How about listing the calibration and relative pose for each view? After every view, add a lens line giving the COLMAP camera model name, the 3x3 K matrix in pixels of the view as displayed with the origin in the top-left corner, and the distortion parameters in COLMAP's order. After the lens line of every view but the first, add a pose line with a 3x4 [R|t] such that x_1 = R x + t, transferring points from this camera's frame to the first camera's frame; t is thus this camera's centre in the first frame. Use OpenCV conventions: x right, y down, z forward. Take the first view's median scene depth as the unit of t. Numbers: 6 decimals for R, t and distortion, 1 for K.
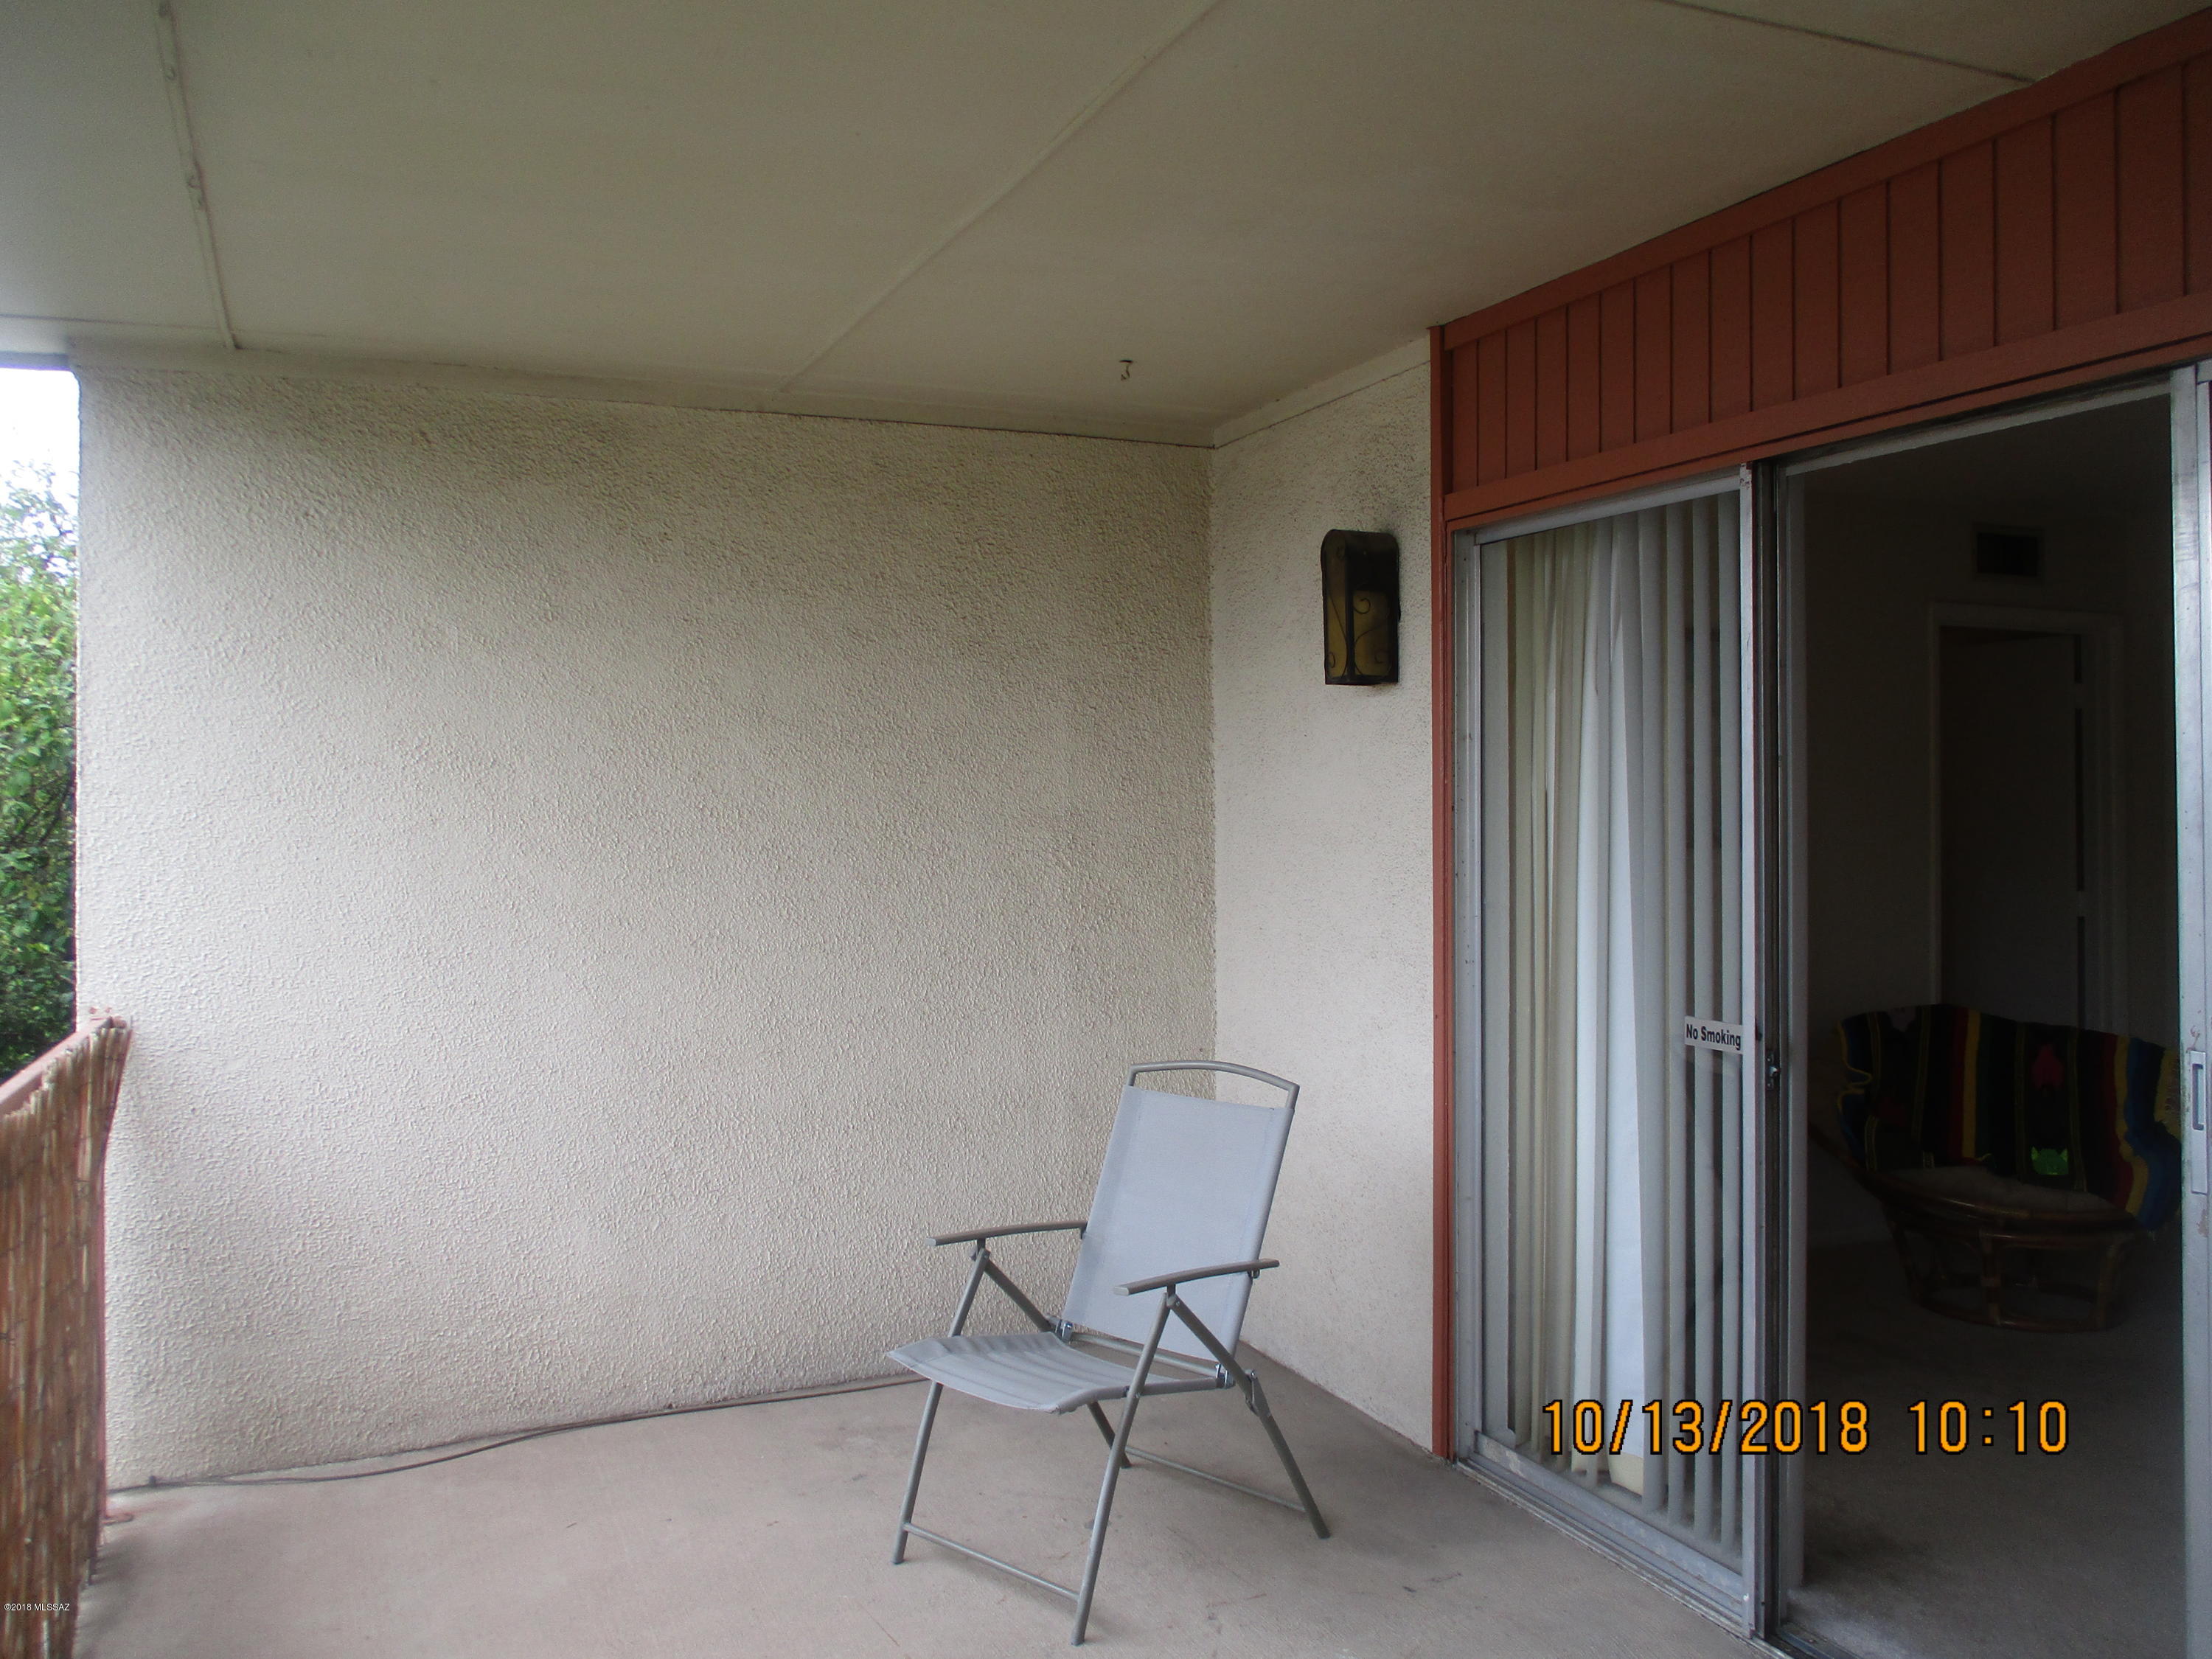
lens RADIAL K [[1851.4, 0, 1108.3], [0, 1851.4, 821.6], [0, 0, 1]] dist [-0.031761, 0.002656]
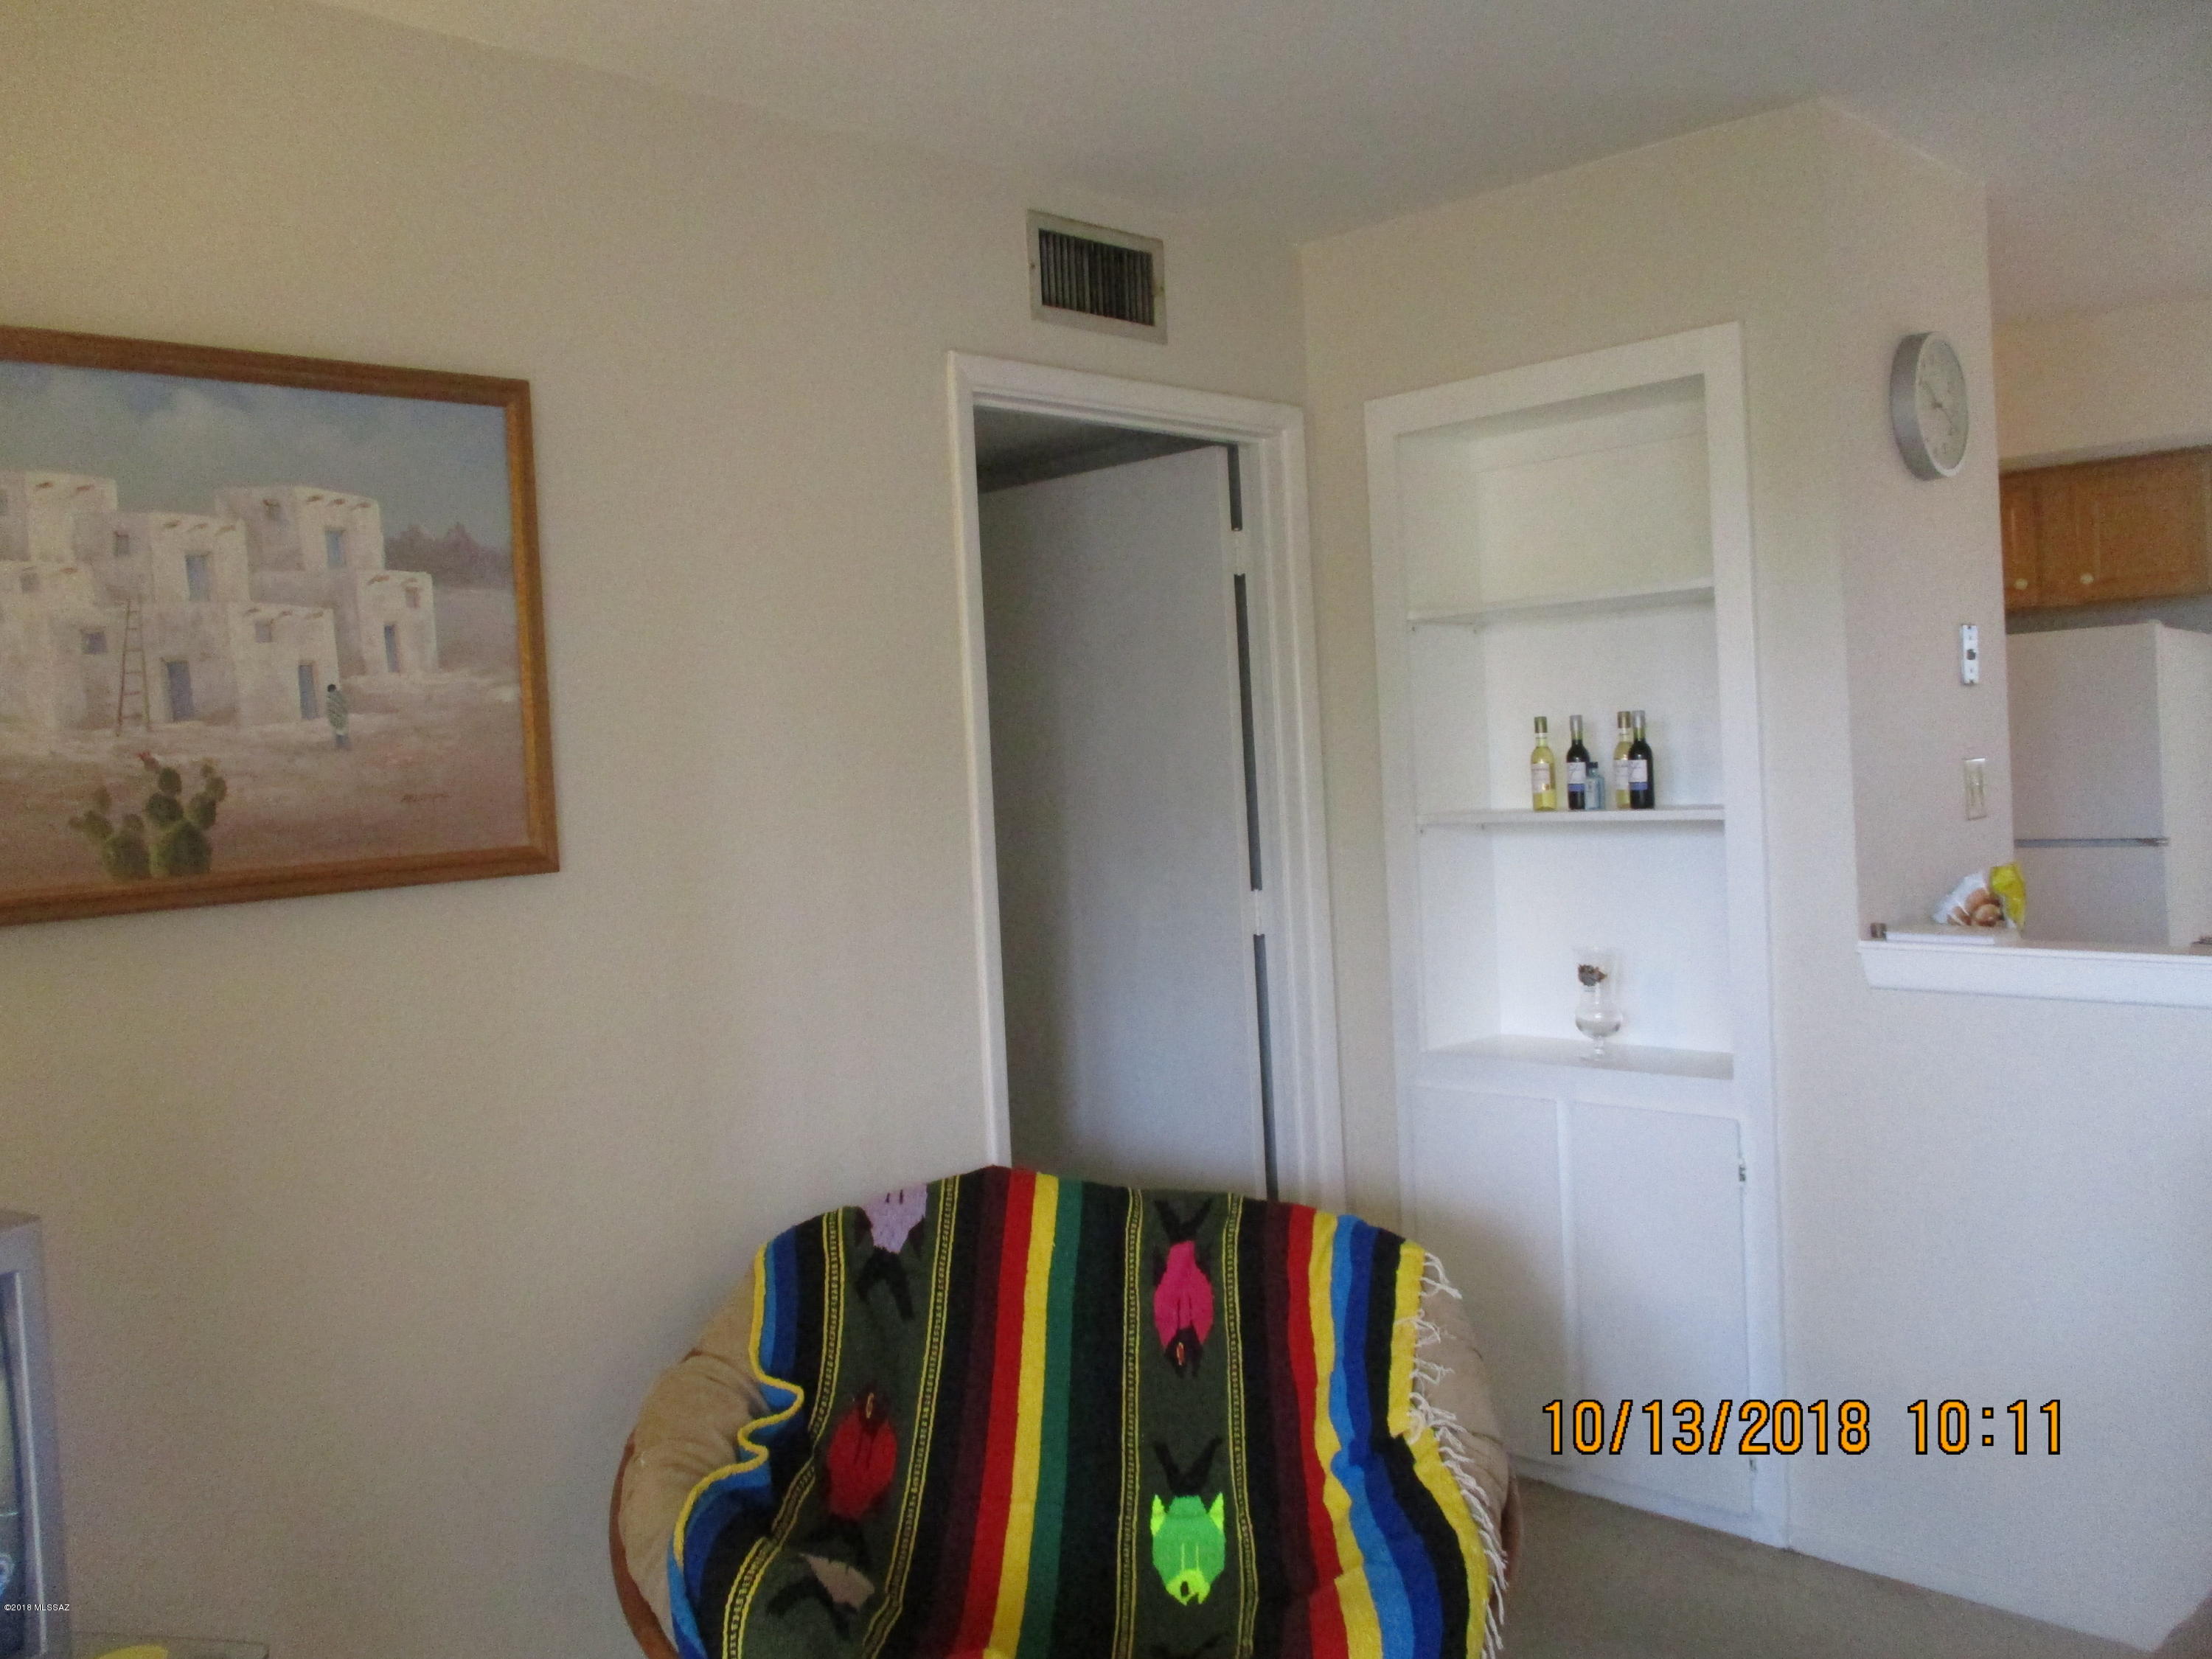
lens RADIAL K [[1851.4, 0, 1108.3], [0, 1851.4, 821.6], [0, 0, 1]] dist [-0.031761, 0.002656]
pose [[0.927724, -0.054001, 0.369341, 0.315194], [0.043536, 0.998381, 0.036619, -0.008247], [-0.370721, -0.017893, 0.928572, 0.550230]]
